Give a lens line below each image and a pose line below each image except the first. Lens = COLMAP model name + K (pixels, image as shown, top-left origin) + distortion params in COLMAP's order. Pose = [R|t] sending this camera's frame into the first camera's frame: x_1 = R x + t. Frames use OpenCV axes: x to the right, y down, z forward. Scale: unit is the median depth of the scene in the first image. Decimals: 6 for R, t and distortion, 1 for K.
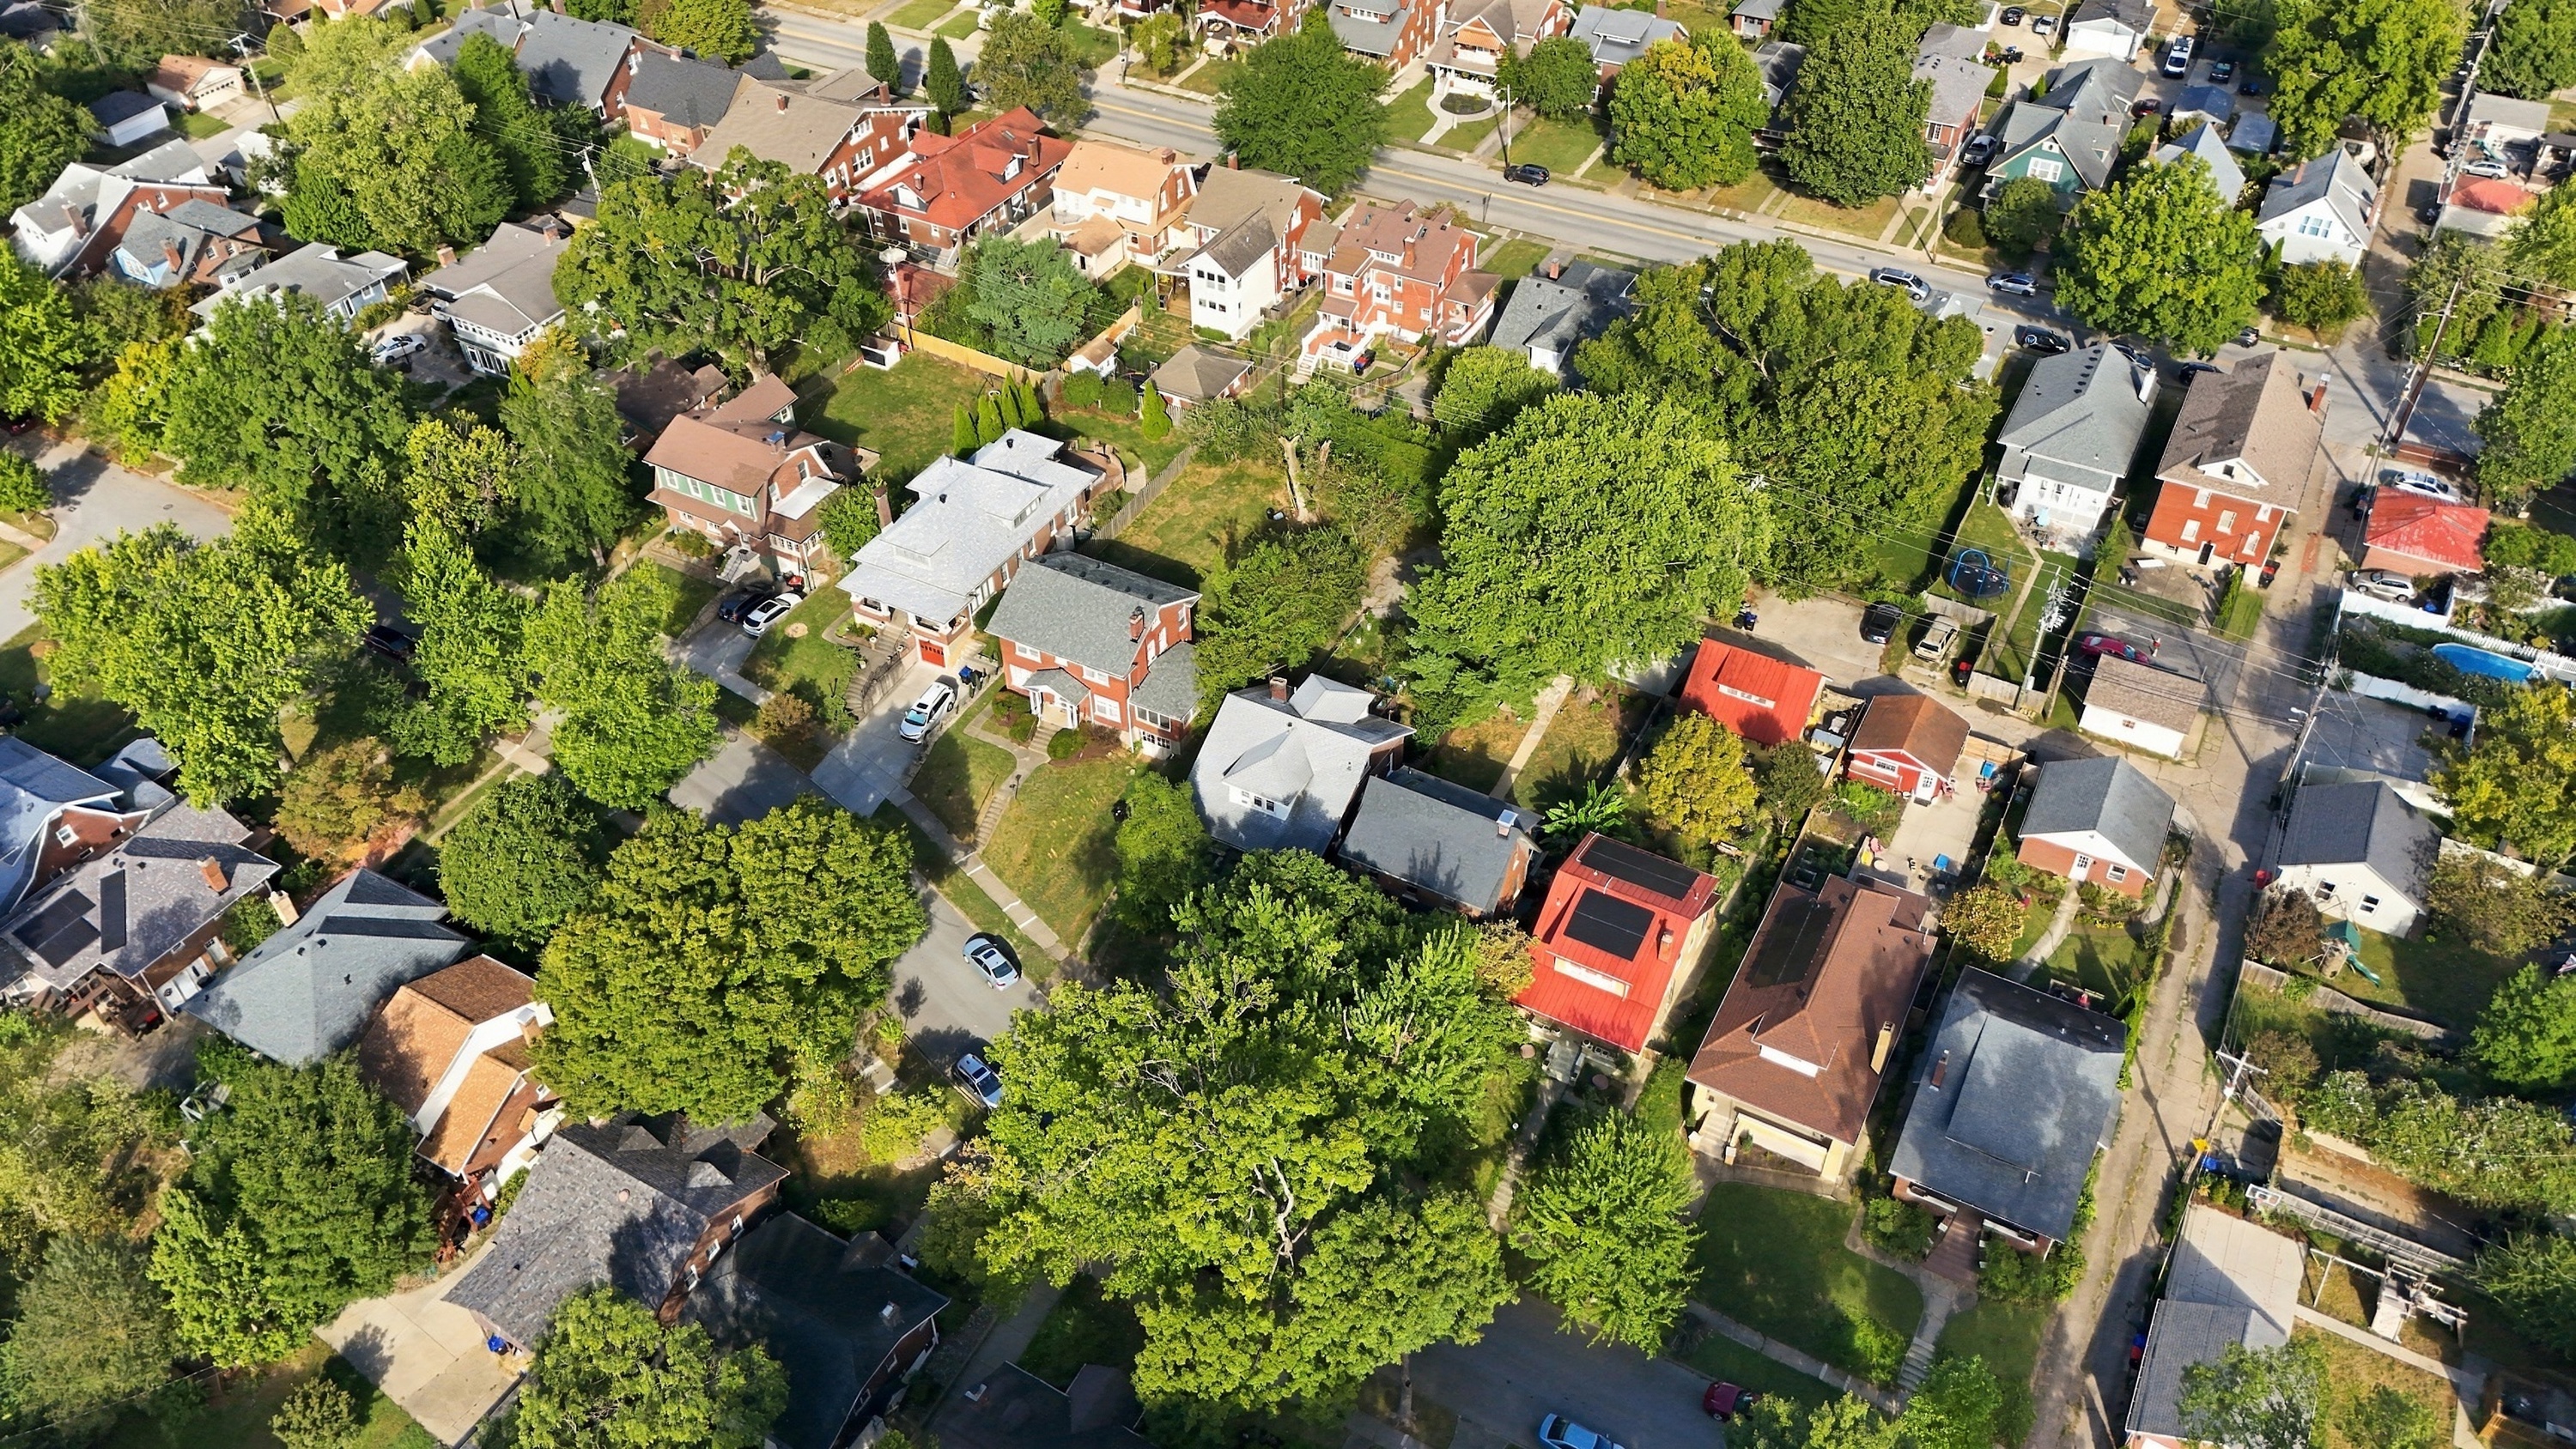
lens RADIAL K [[1874.6, 0, 1301.0], [0, 1874.6, 719.0], [0, 0, 1]] dist [0.067425, -0.054994]
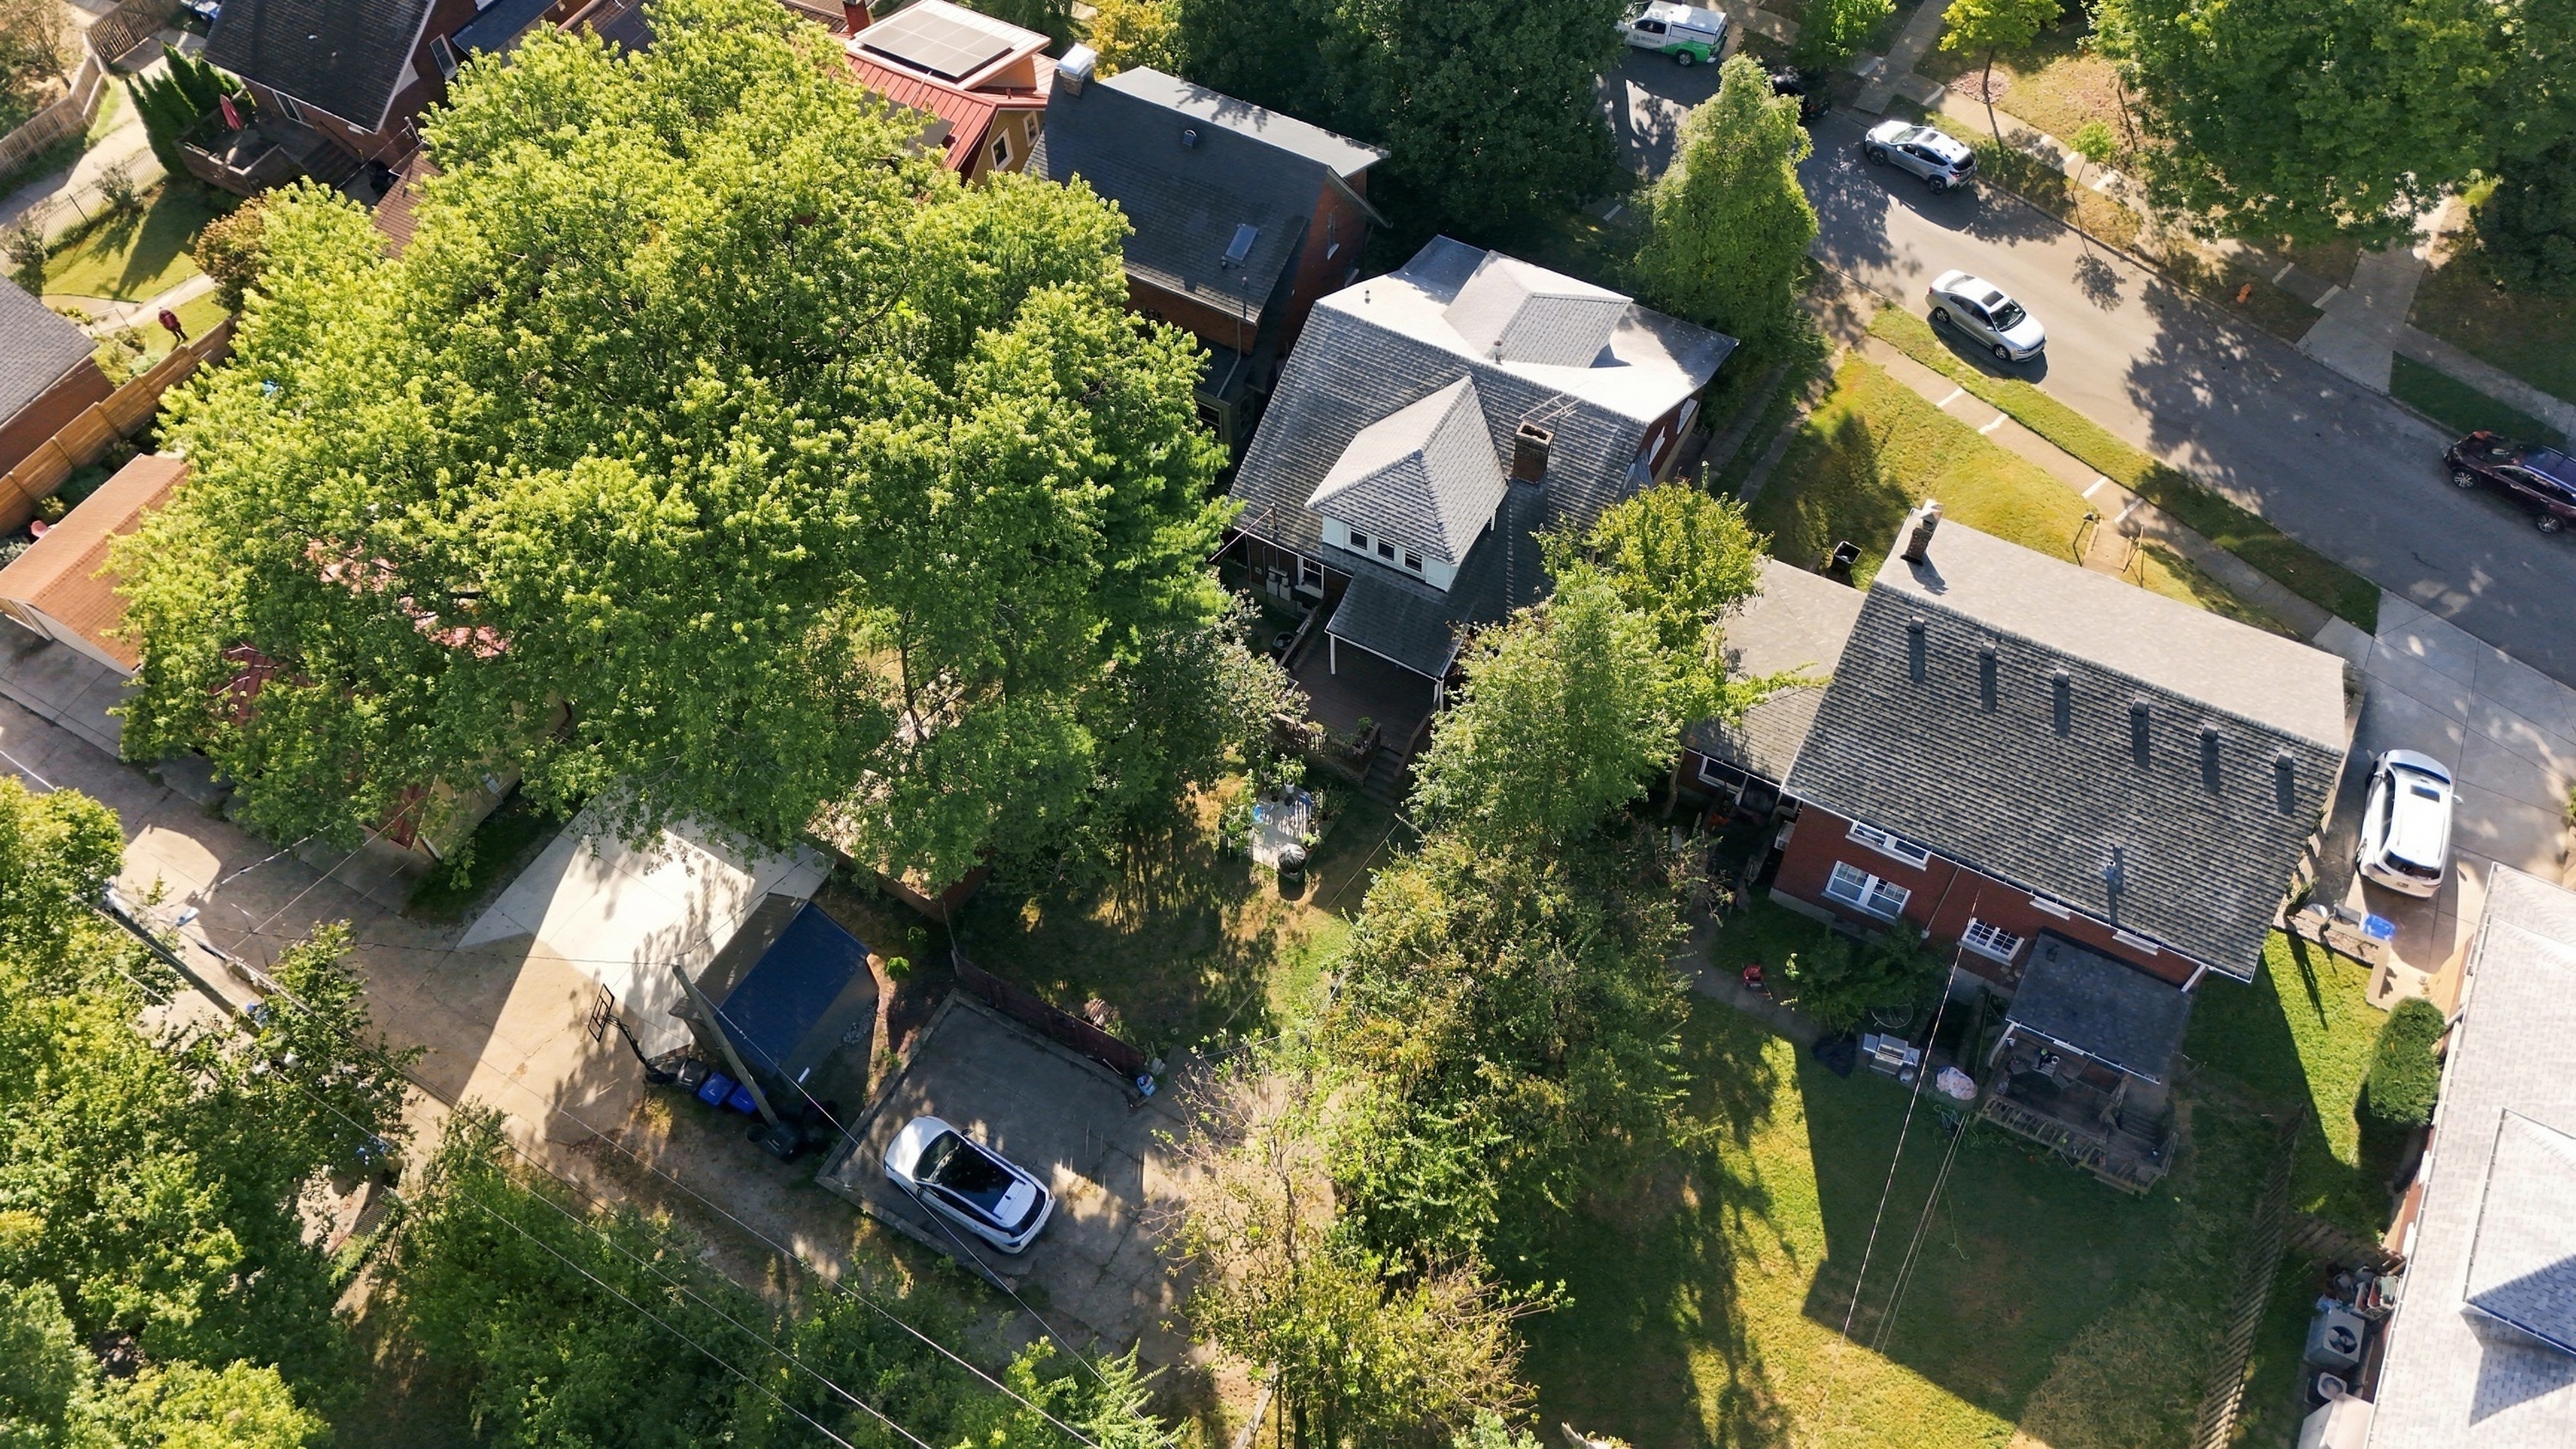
lens RADIAL K [[1891.1, 0, 1301.9], [0, 1891.1, 718.7], [0, 0, 1]] dist [0.089883, -0.114438]
pose [[-0.999503, 0.012091, 0.029127, 0.025698], [0.027548, -0.114864, 0.992999, -0.403887], [0.015352, 0.993308, 0.114474, 0.891864]]
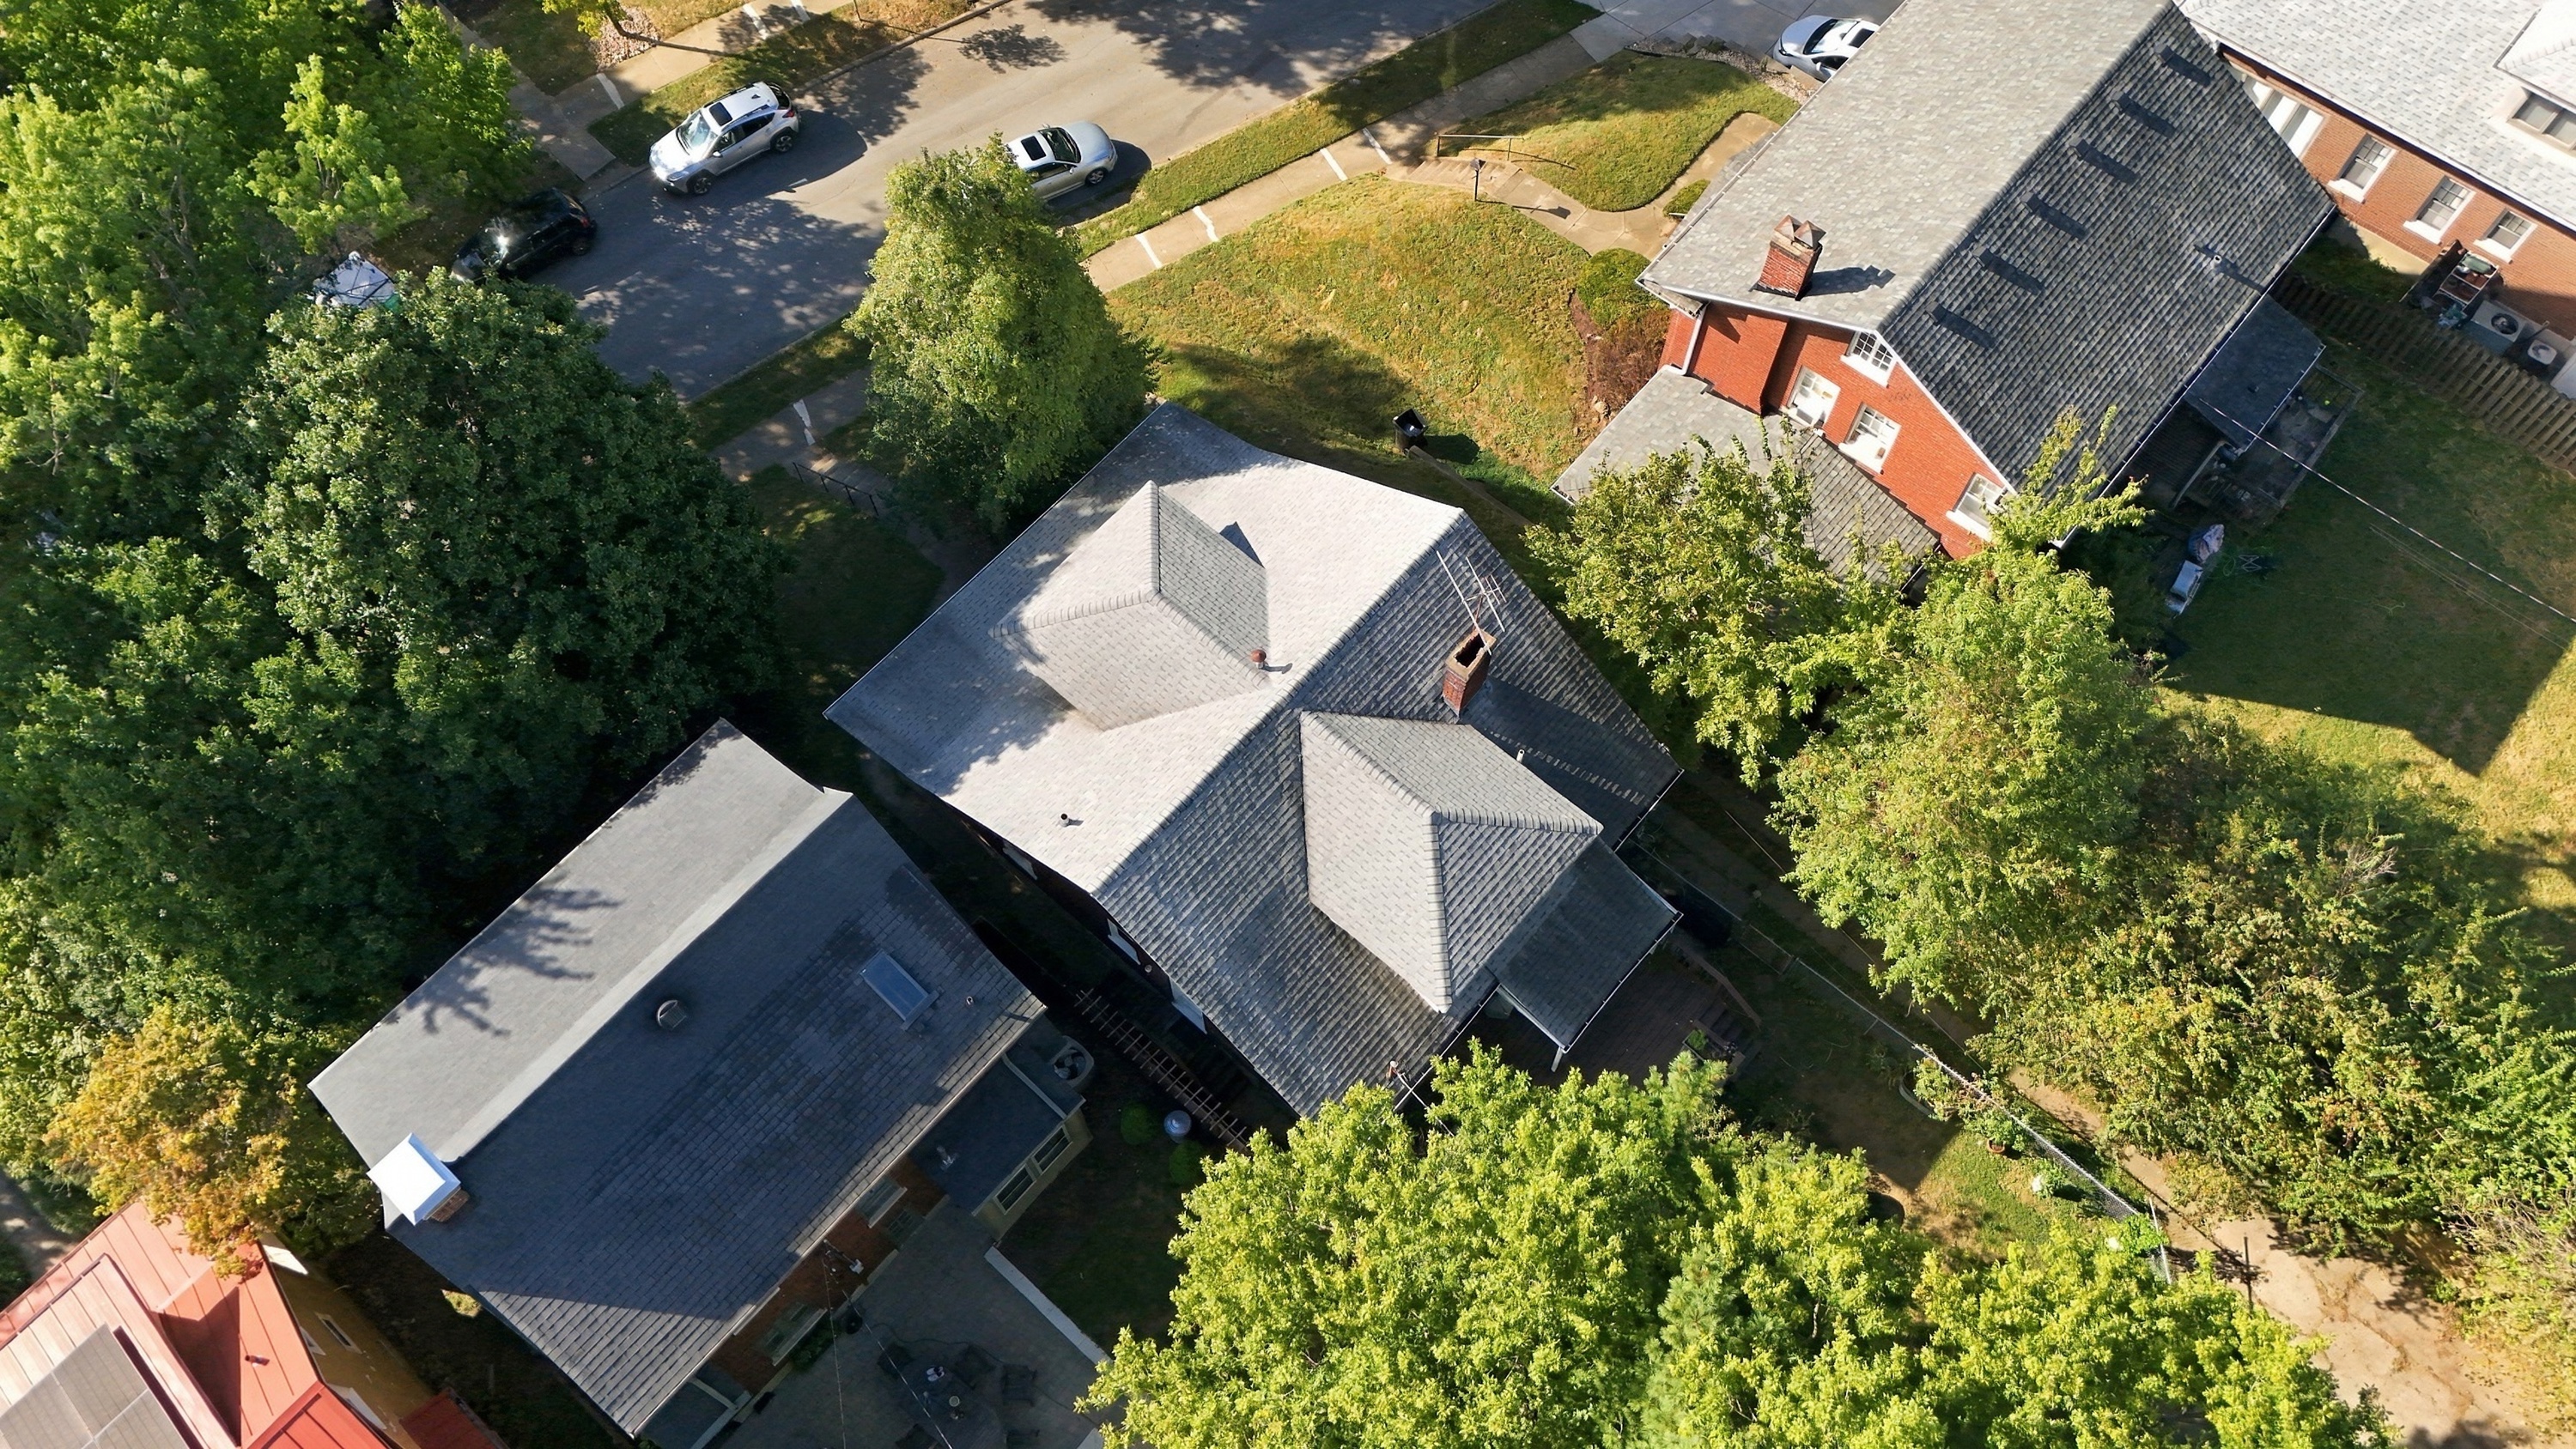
lens RADIAL K [[1907.8, 0, 1288.0], [0, 1907.8, 724.5], [0, 0, 1]] dist [0.030295, -0.000386]
pose [[-0.219487, 0.884990, -0.410632, 0.110290], [-0.635367, 0.189740, 0.748537, -0.194312], [0.740361, 0.425196, 0.520648, 0.729802]]
